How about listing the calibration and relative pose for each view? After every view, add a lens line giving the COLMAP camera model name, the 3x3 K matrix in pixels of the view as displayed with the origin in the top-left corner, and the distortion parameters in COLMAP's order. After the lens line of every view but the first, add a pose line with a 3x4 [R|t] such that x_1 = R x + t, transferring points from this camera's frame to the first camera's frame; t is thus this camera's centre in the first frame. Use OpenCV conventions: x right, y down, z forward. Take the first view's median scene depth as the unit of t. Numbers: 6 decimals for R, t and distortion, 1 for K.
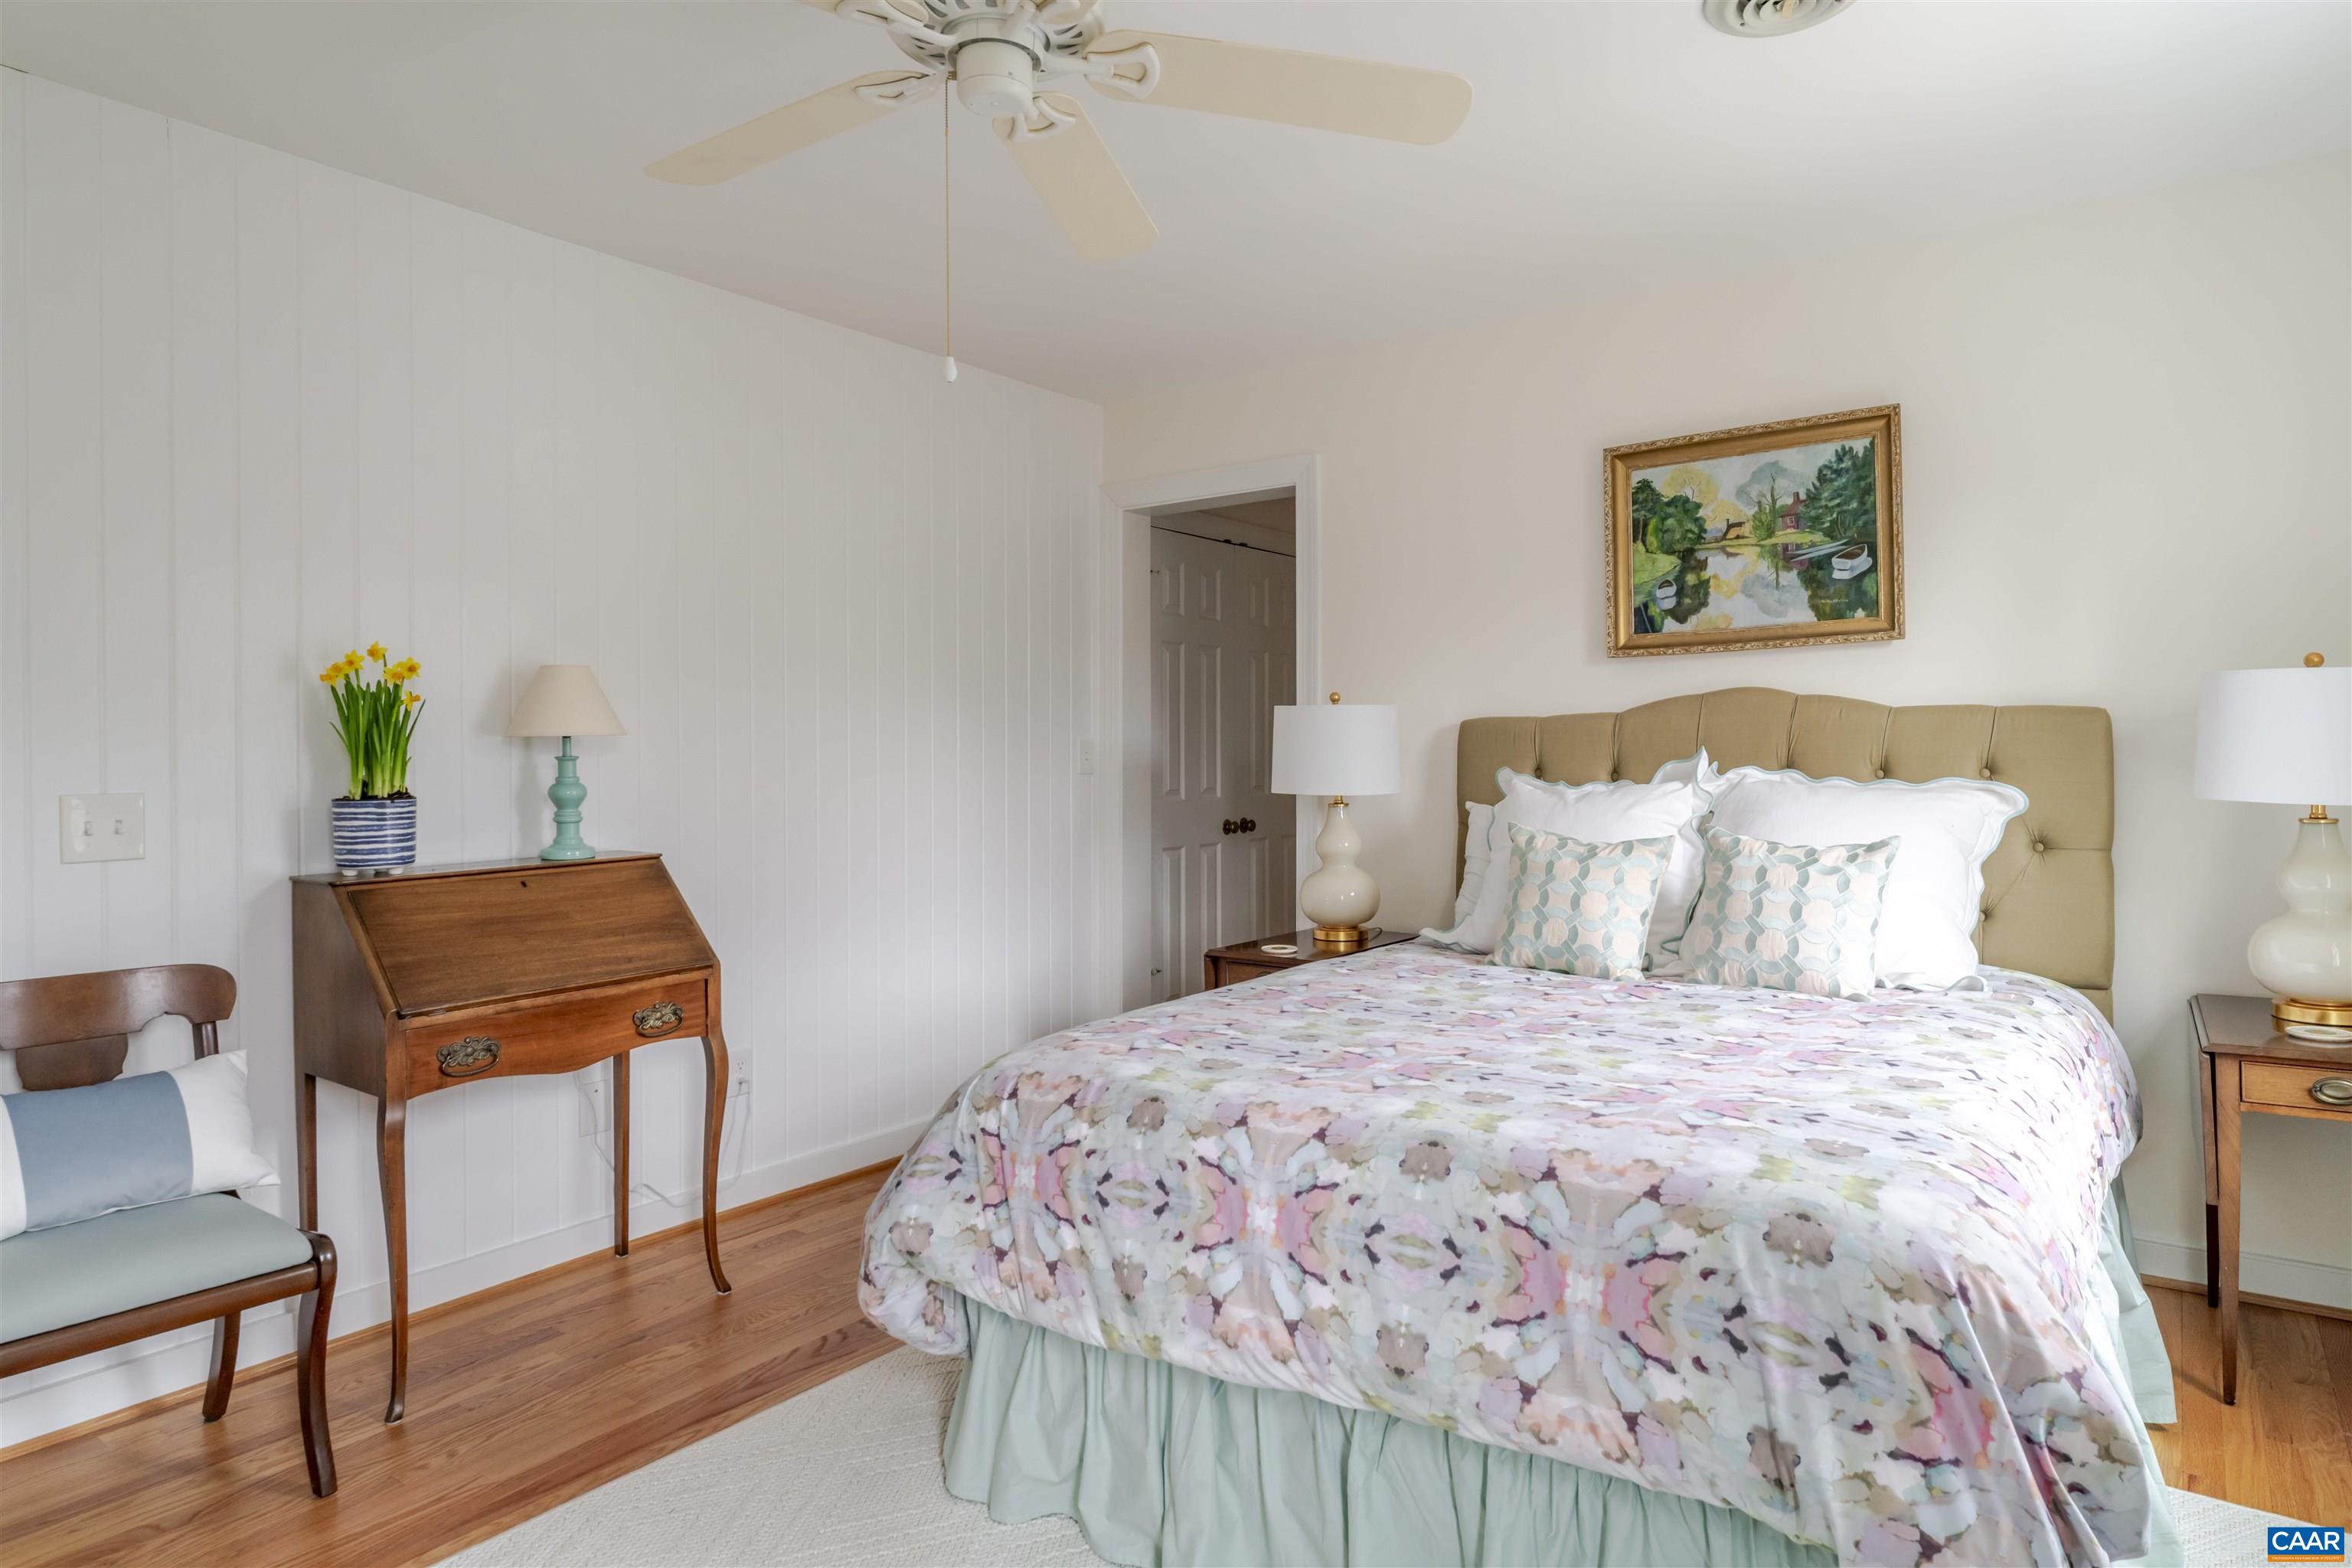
lens RADIAL K [[1341.7, 0, 1170.4], [0, 1341.7, 772.2], [0, 0, 1]] dist [-0.001646, -0.001266]
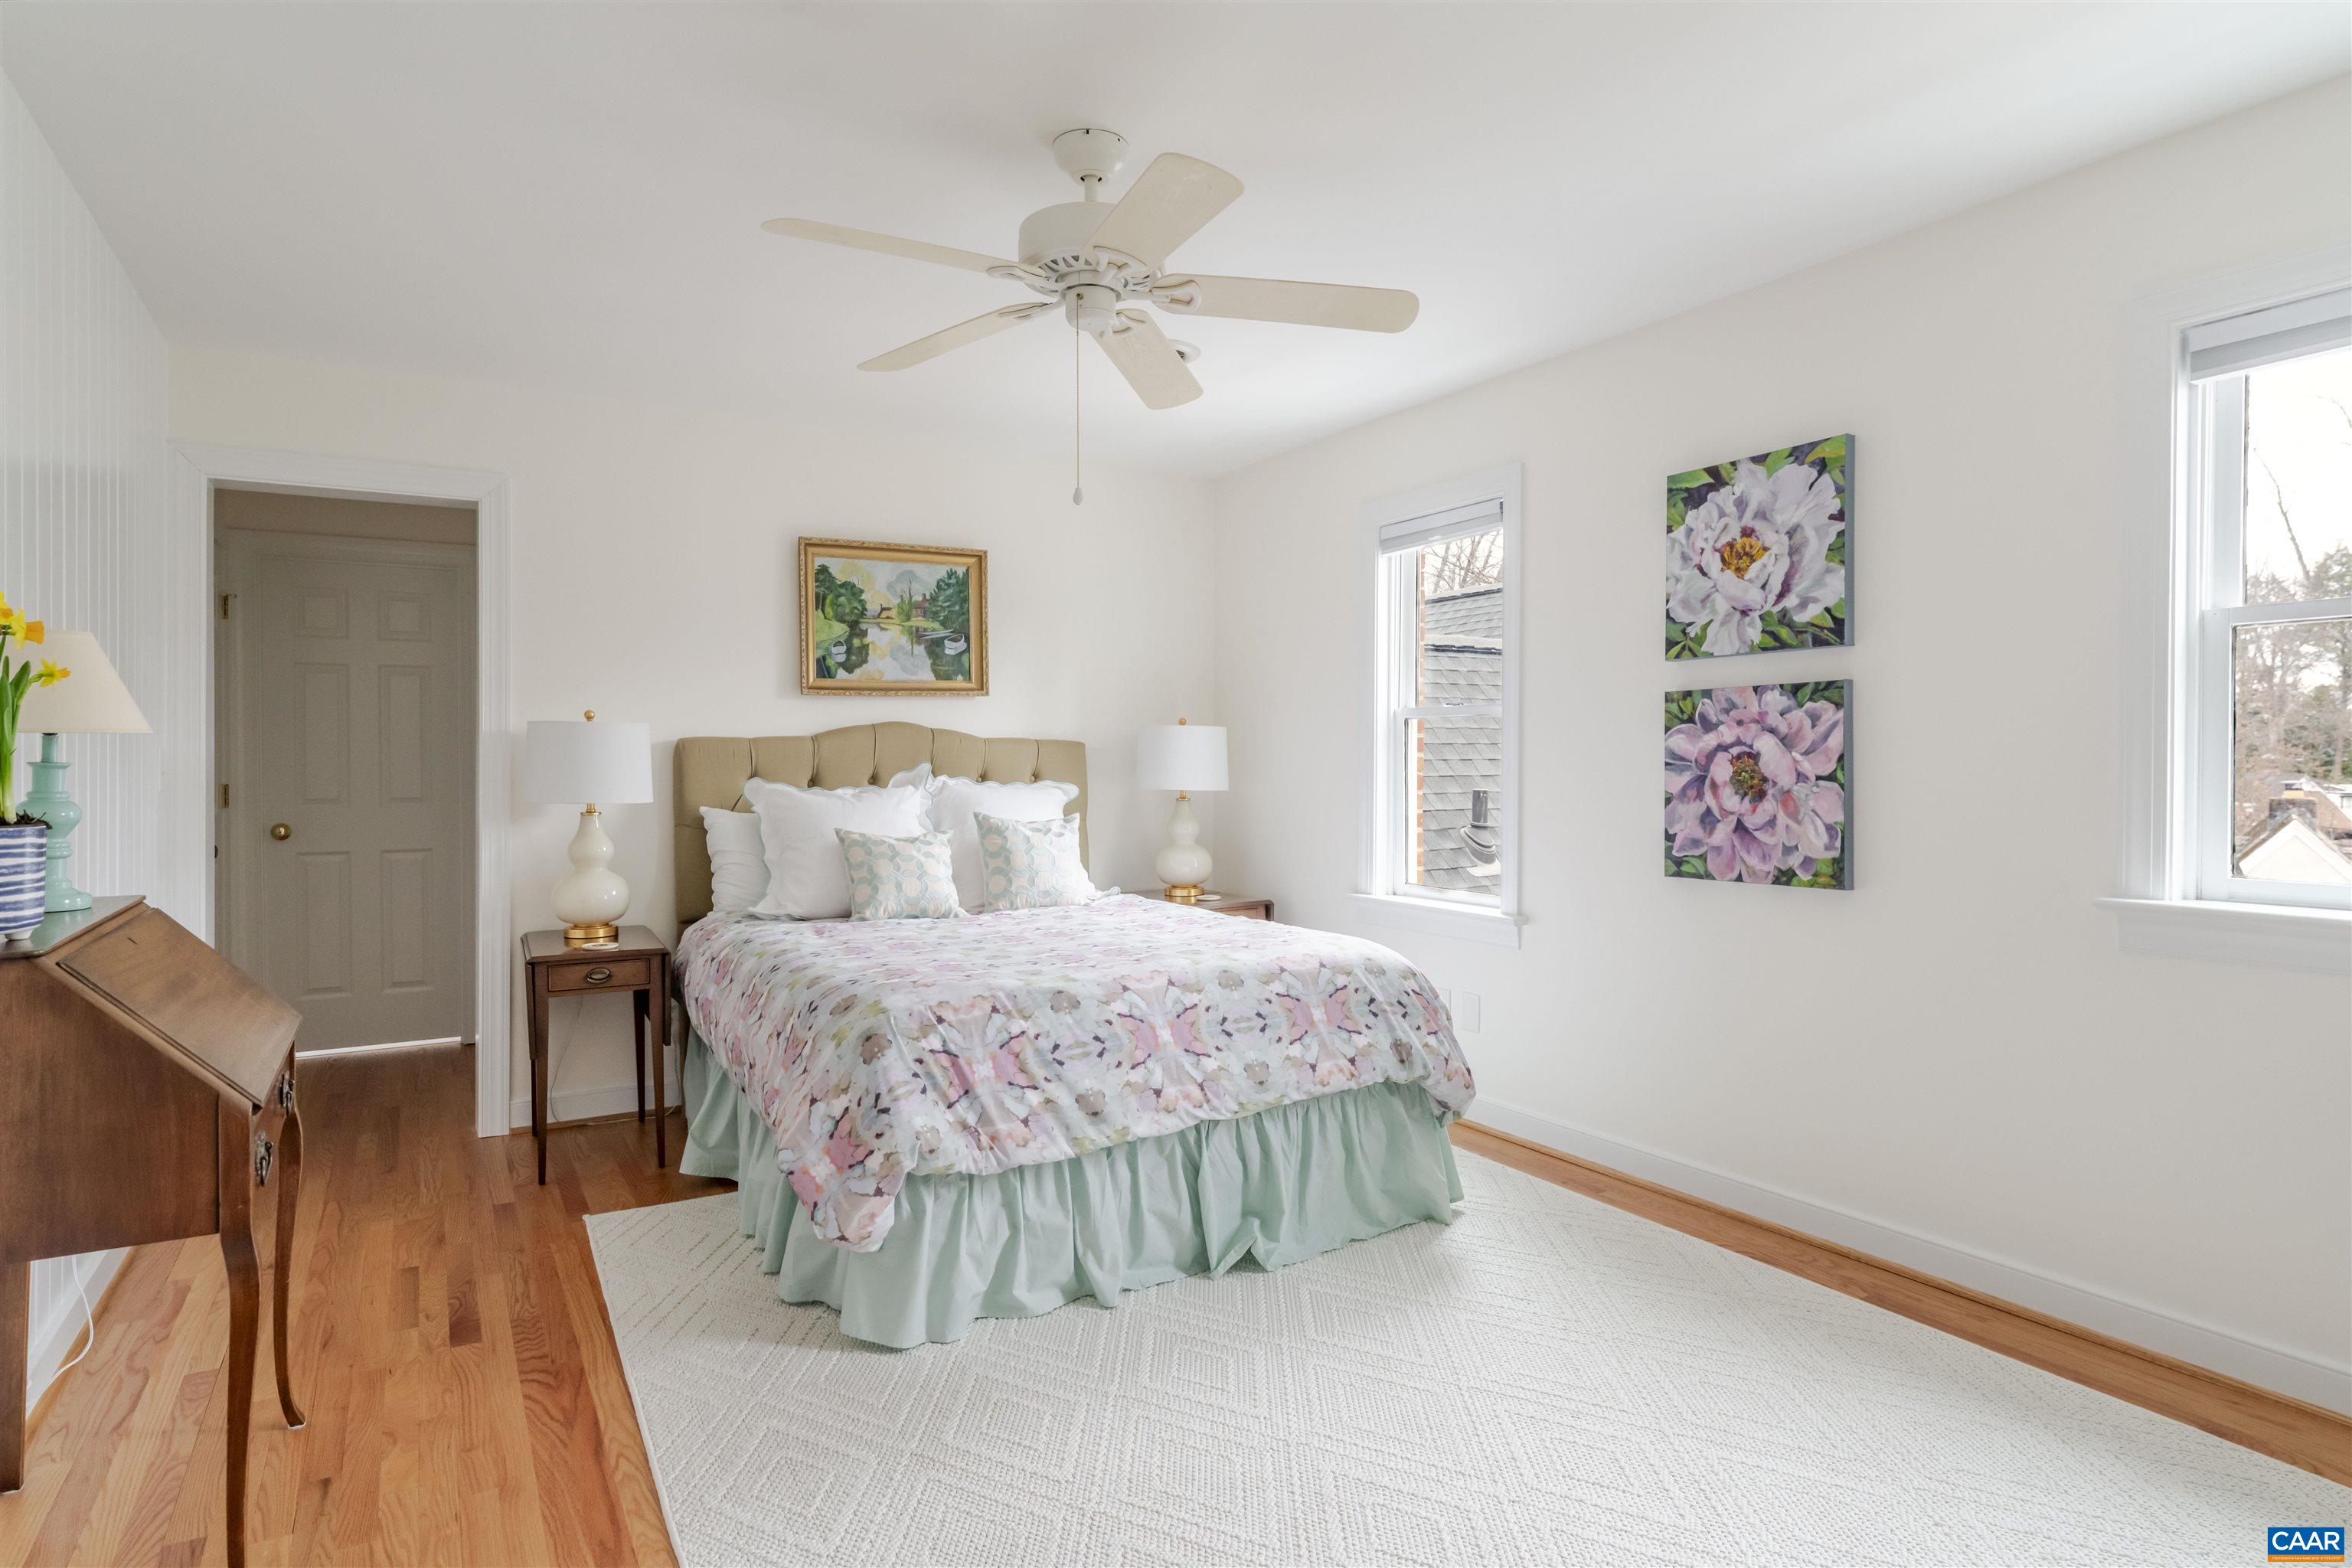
lens RADIAL K [[1255.5, 0, 1176.0], [0, 1255.5, 784.0], [0, 0, 1]] dist [0.001082, 0.000039]
pose [[0.397584, -0.008745, 0.917524, -0.733881], [0.015666, 0.999874, 0.002741, 0.005695], [-0.917432, 0.013284, 0.397671, 0.188041]]
